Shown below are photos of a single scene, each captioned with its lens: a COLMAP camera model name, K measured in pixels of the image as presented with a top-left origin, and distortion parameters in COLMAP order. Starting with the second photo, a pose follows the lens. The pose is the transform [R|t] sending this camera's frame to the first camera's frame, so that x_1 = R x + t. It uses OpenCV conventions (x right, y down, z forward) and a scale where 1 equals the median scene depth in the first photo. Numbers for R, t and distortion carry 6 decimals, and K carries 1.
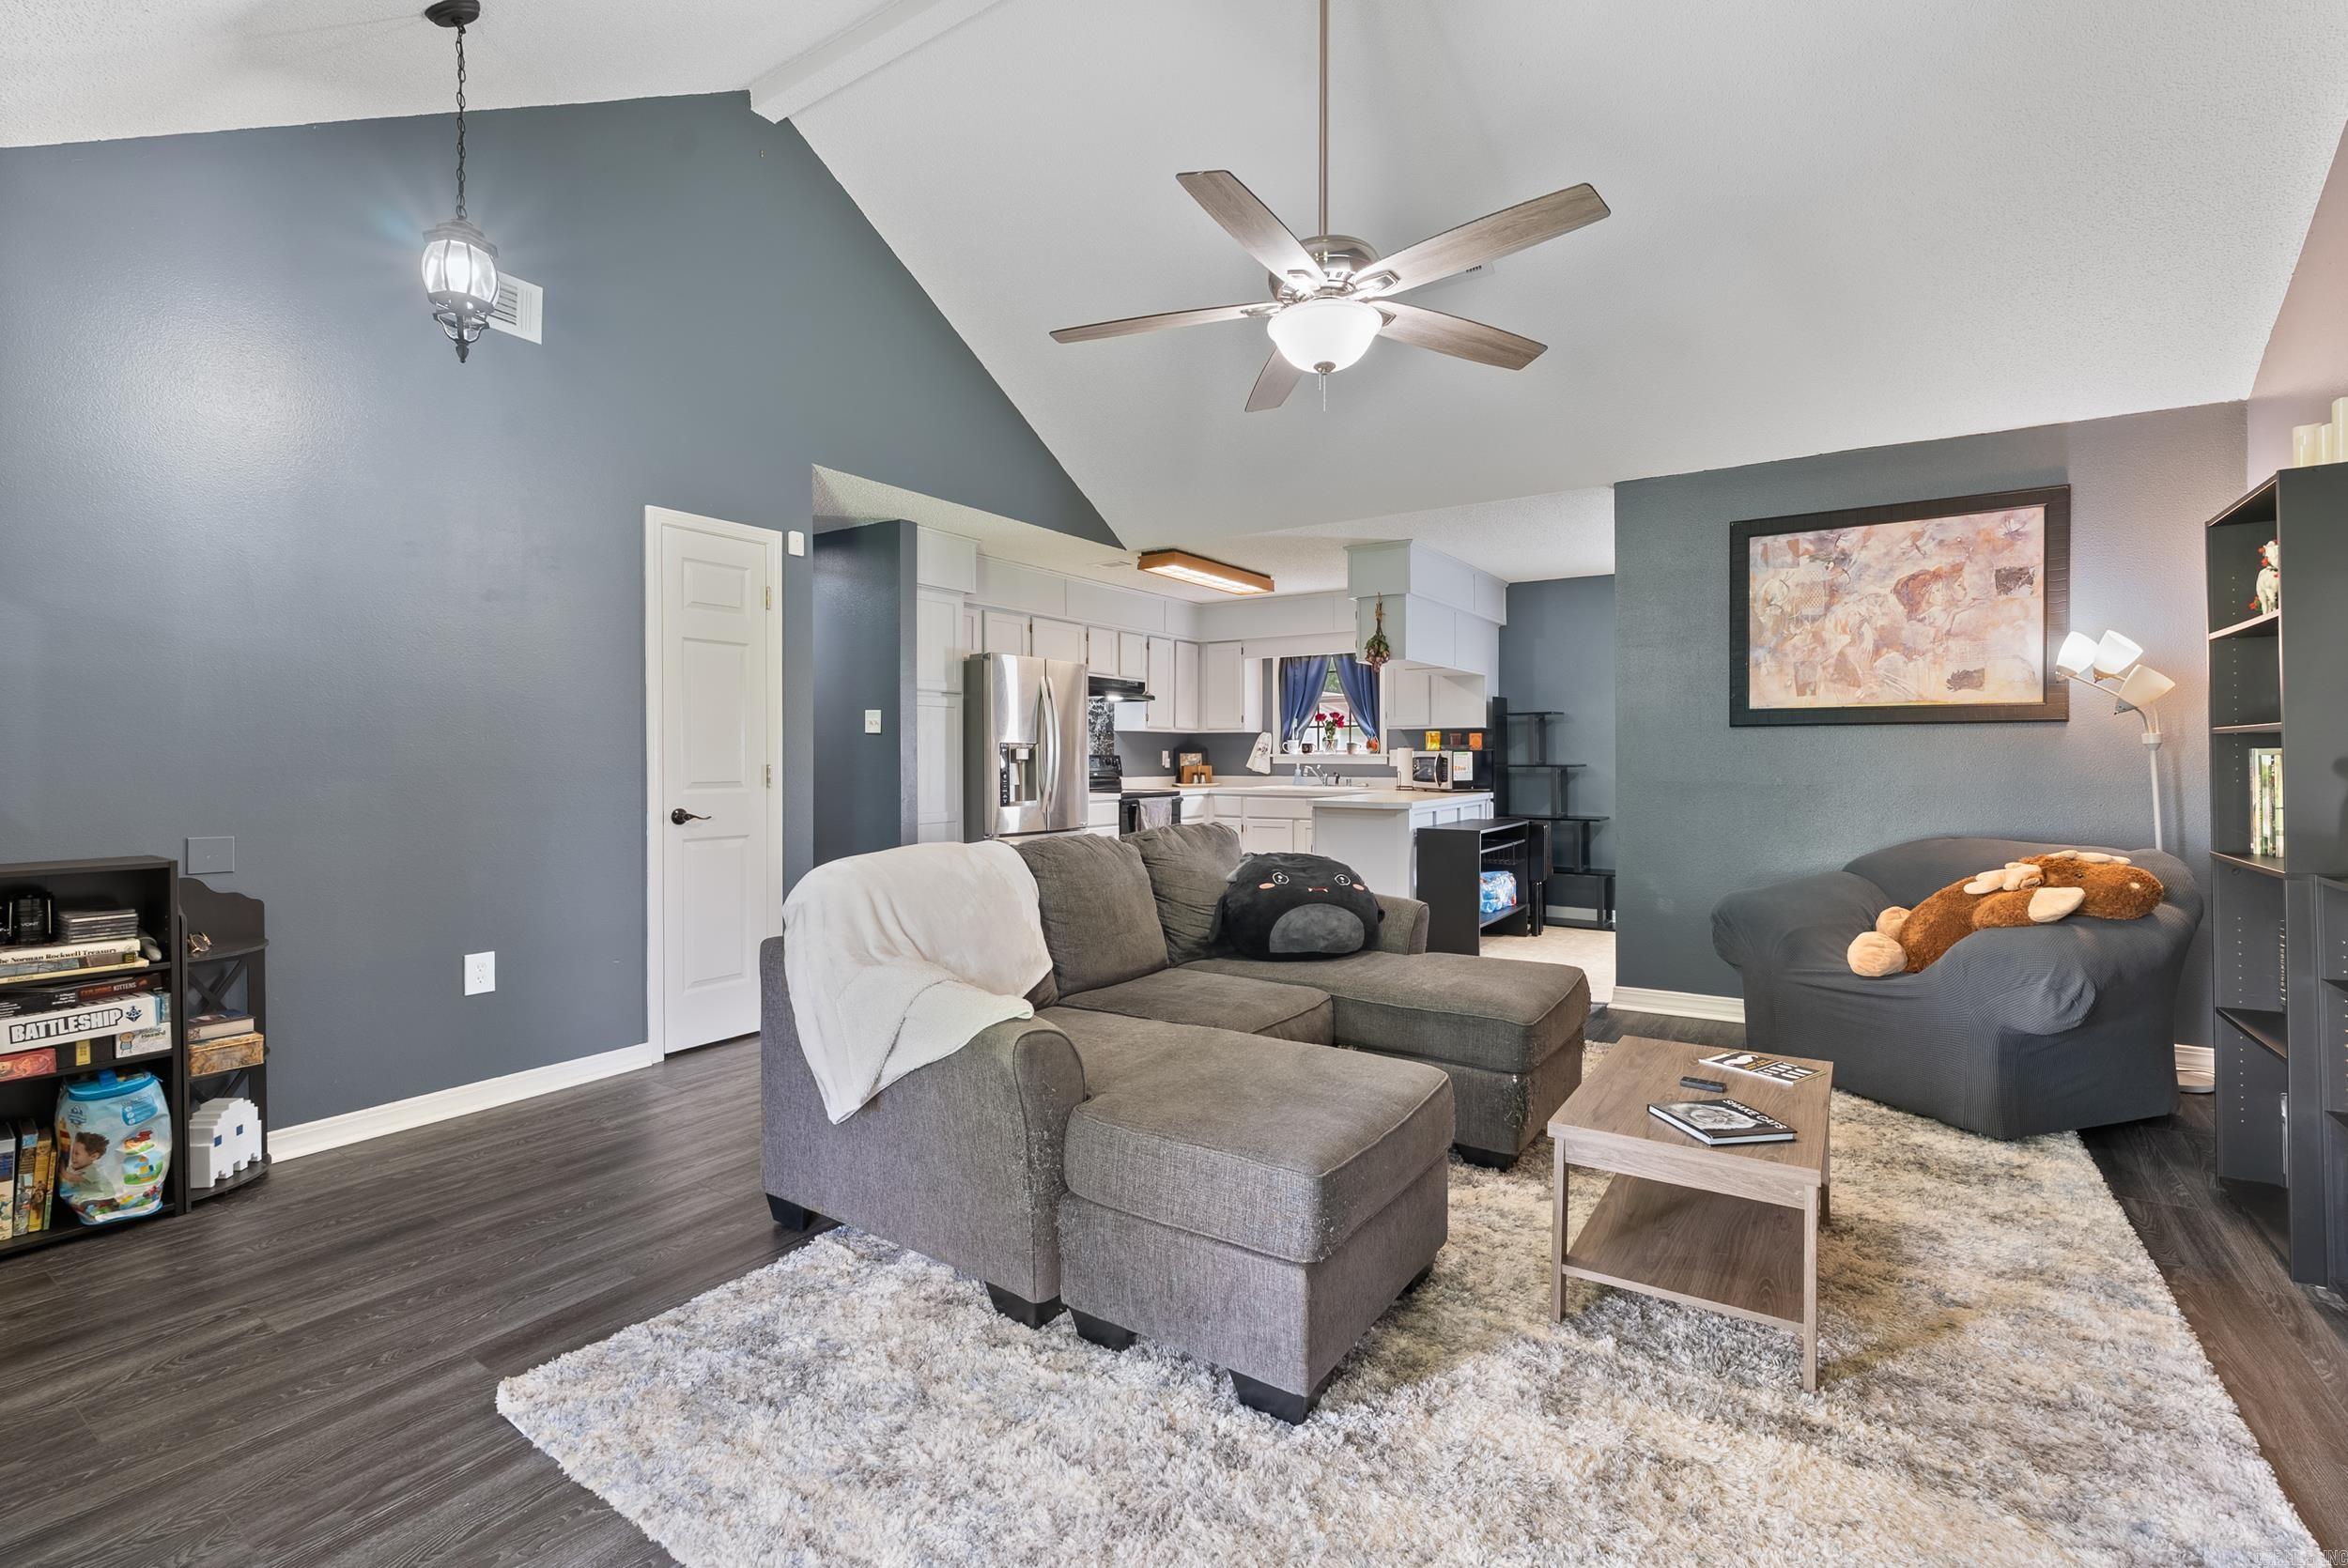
lens RADIAL K [[1040.8, 0, 1177.1], [0, 1040.8, 761.8], [0, 0, 1]] dist [-0.008908, 0.001975]
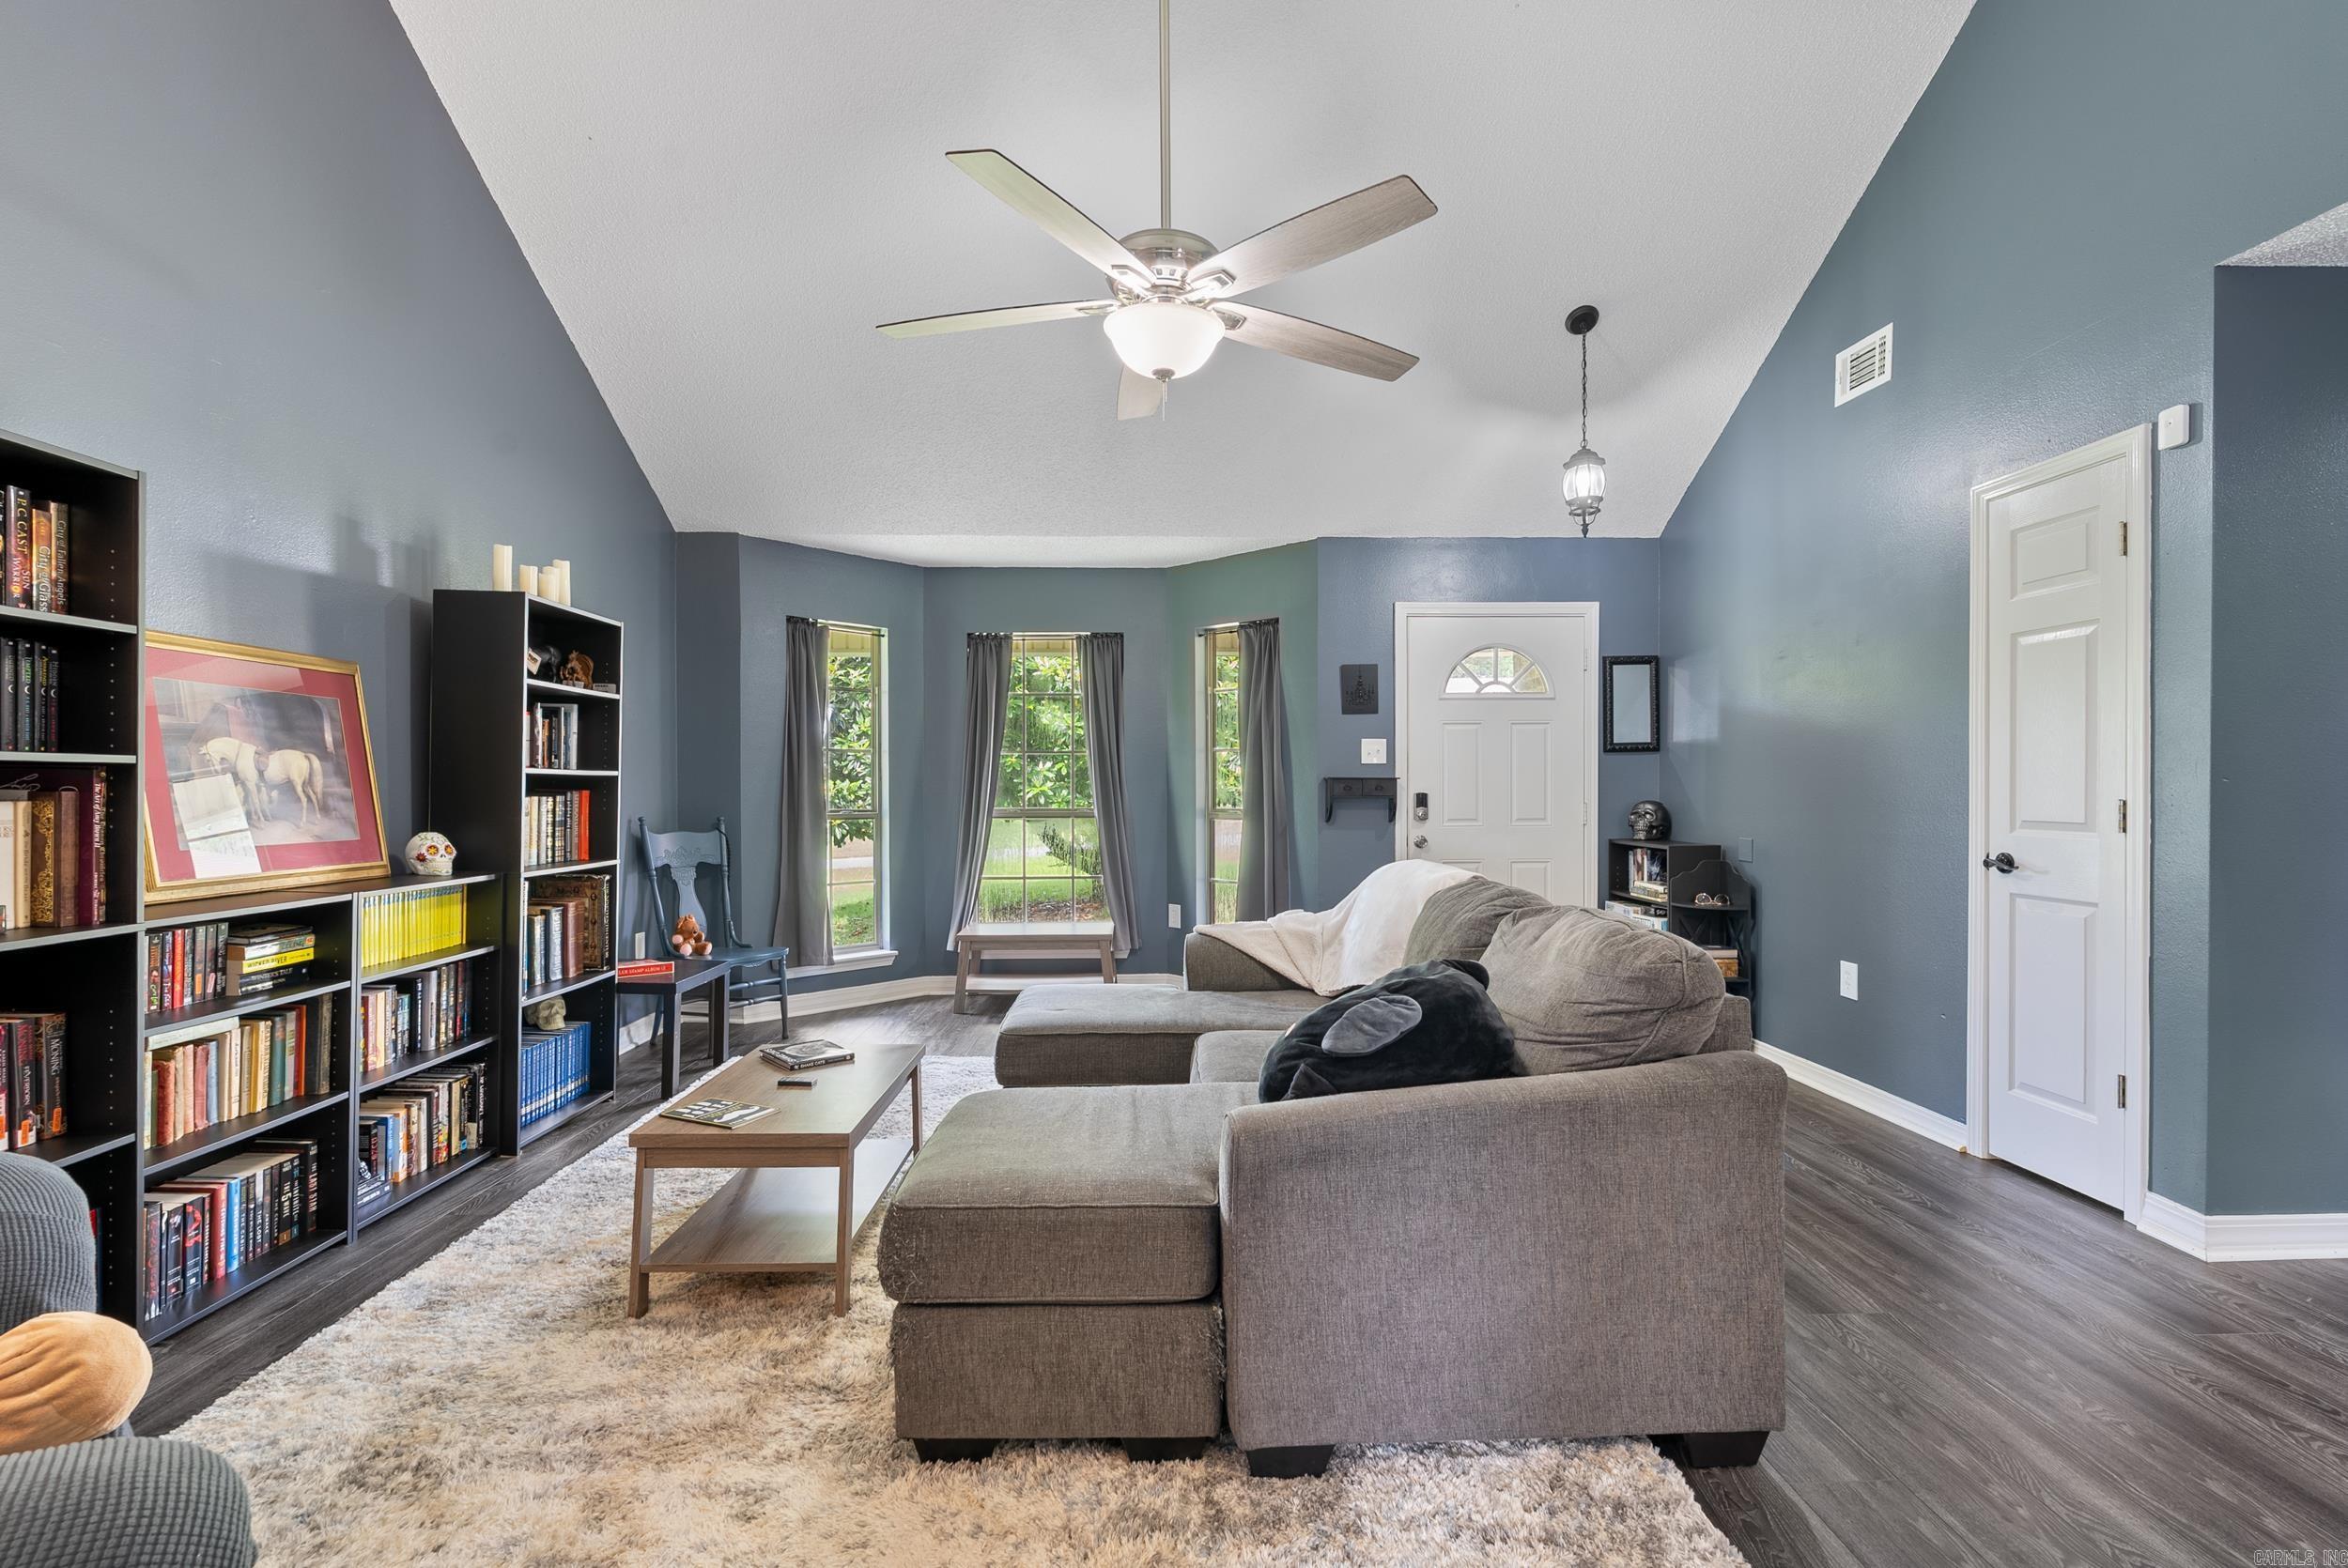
lens RADIAL K [[1040.8, 0, 1170.1], [0, 1040.8, 802.9], [0, 0, 1]] dist [-0.008908, 0.001975]
pose [[-0.819939, 0.010452, -0.572355, 0.433208], [0.000495, 0.999846, 0.017550, -0.006115], [0.572451, 0.014107, -0.819818, 1.131295]]
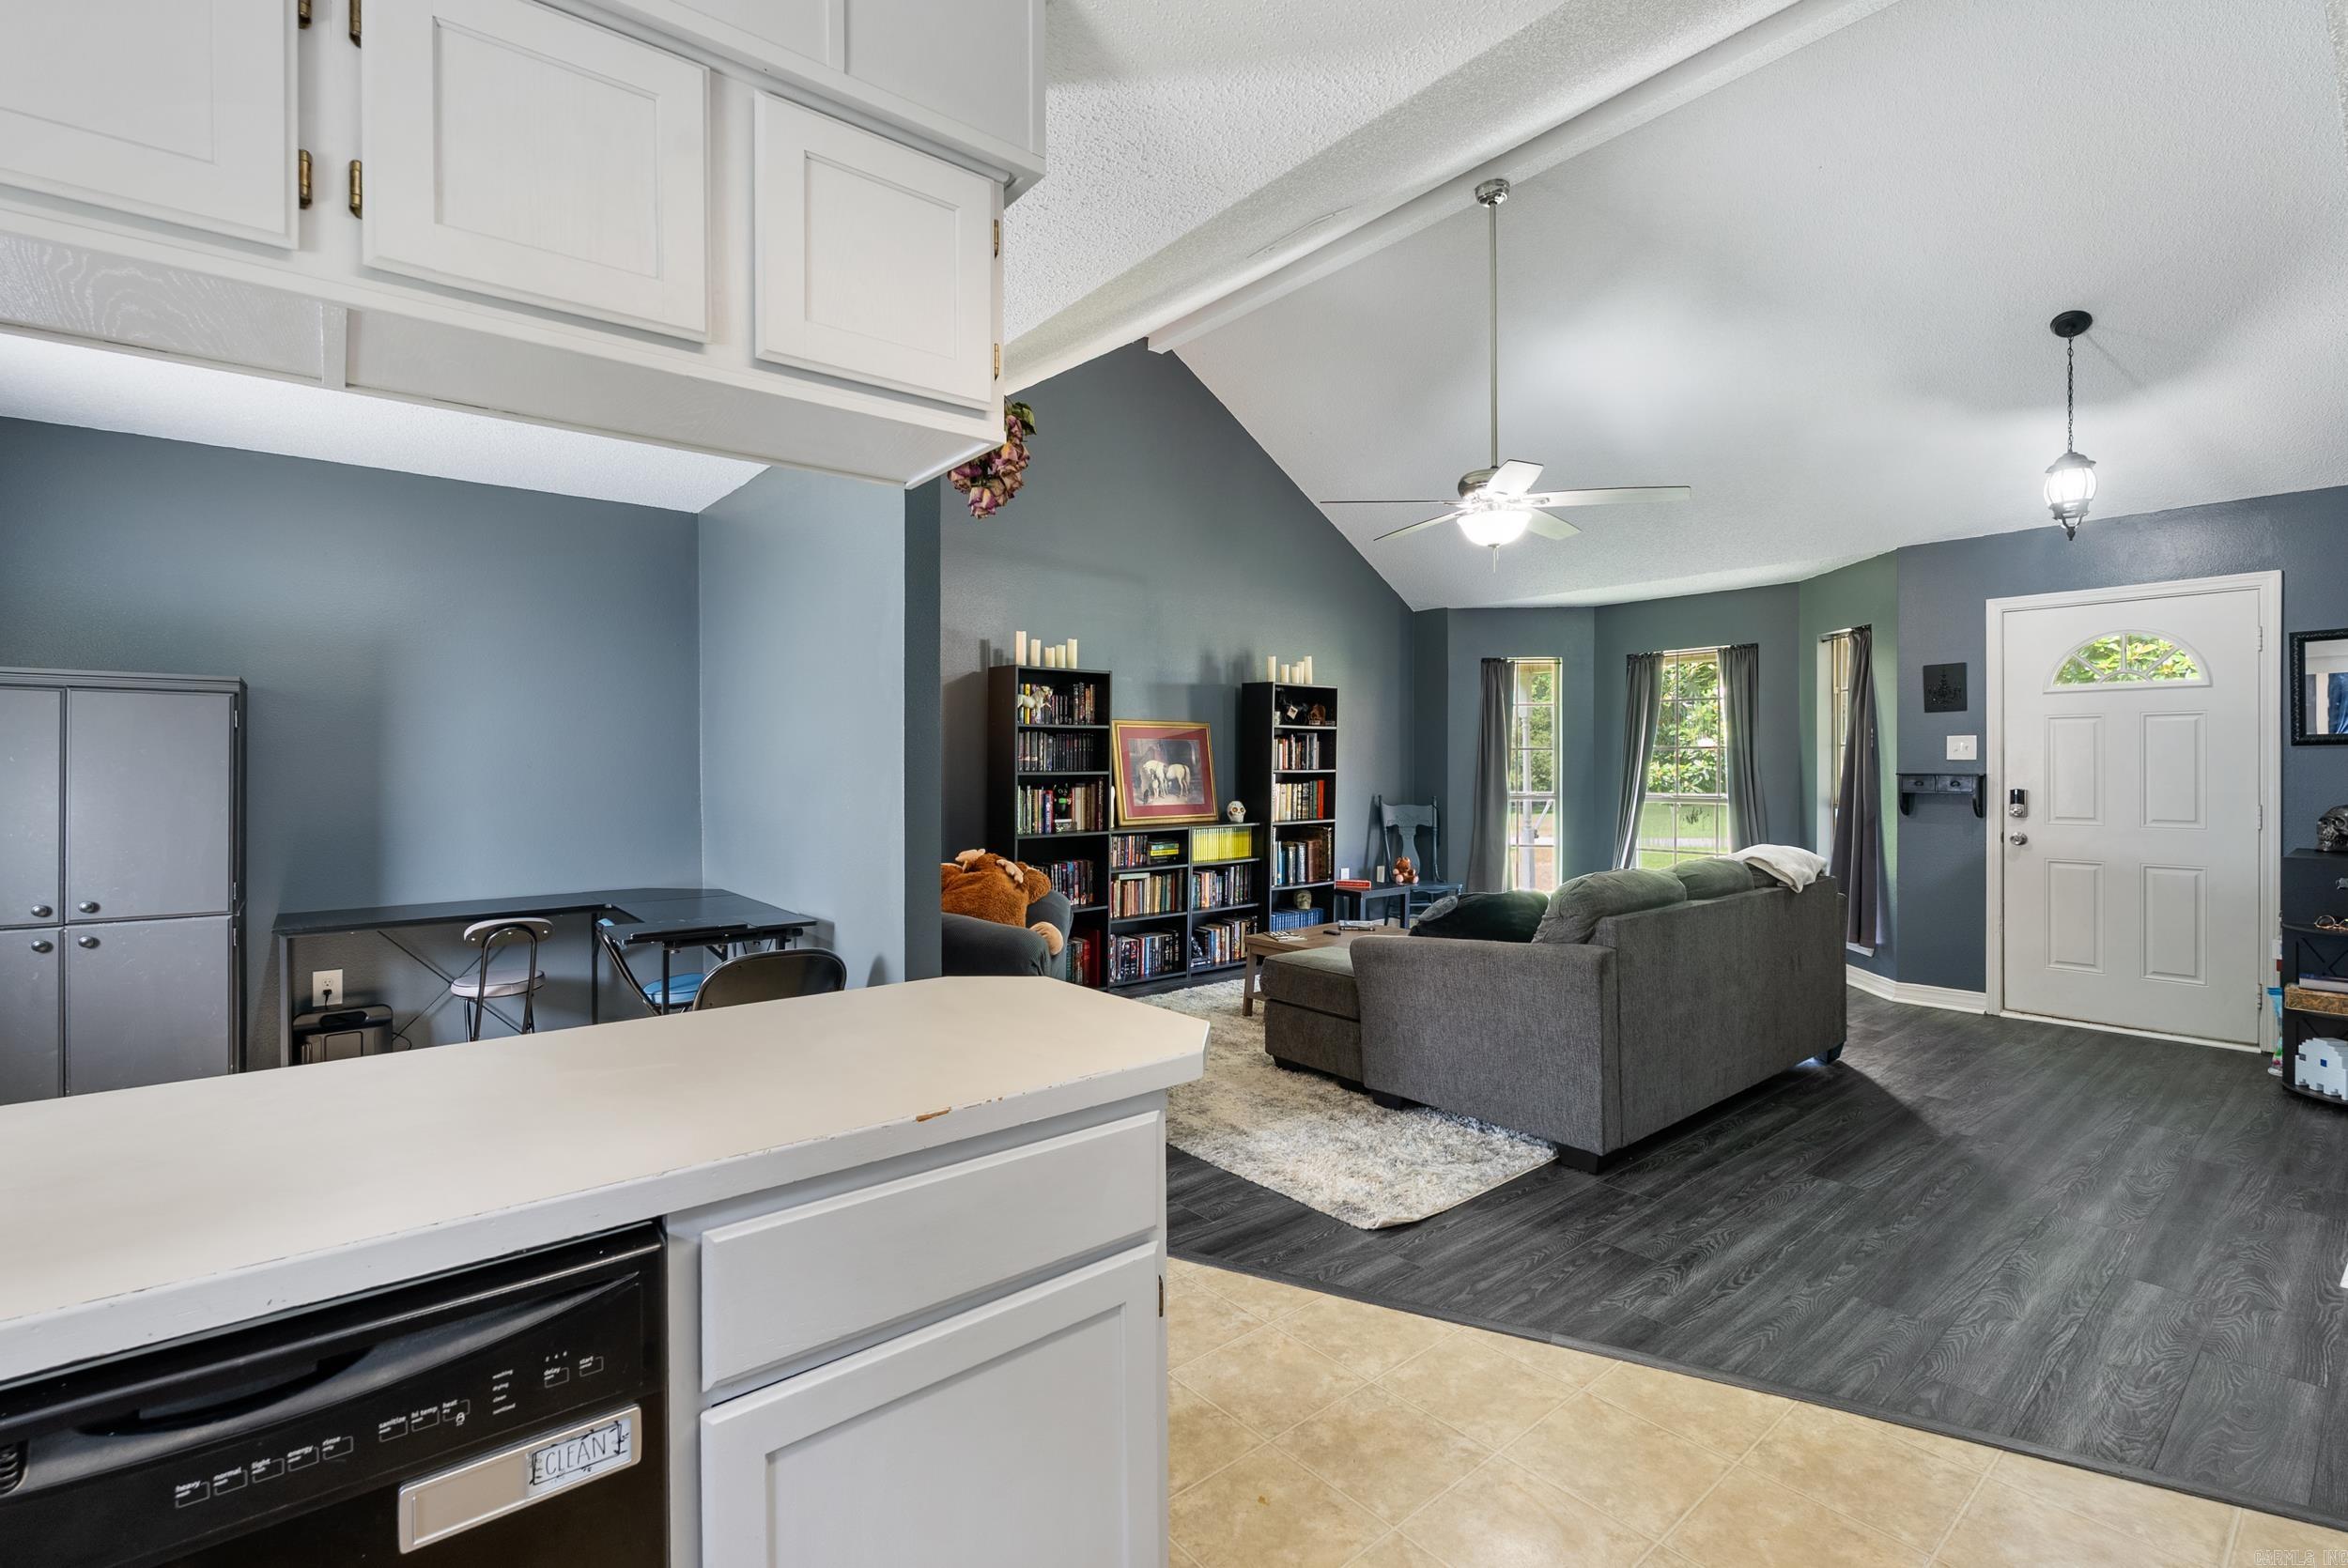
lens RADIAL K [[1040.8, 0, 1171.2], [0, 1040.8, 771.3], [0, 0, 1]] dist [-0.008908, 0.001975]
pose [[-0.956185, 0.000978, 0.292761, 0.096694], [0.004475, 0.999926, 0.011276, -0.033826], [-0.292729, 0.012092, -0.956119, 1.705652]]
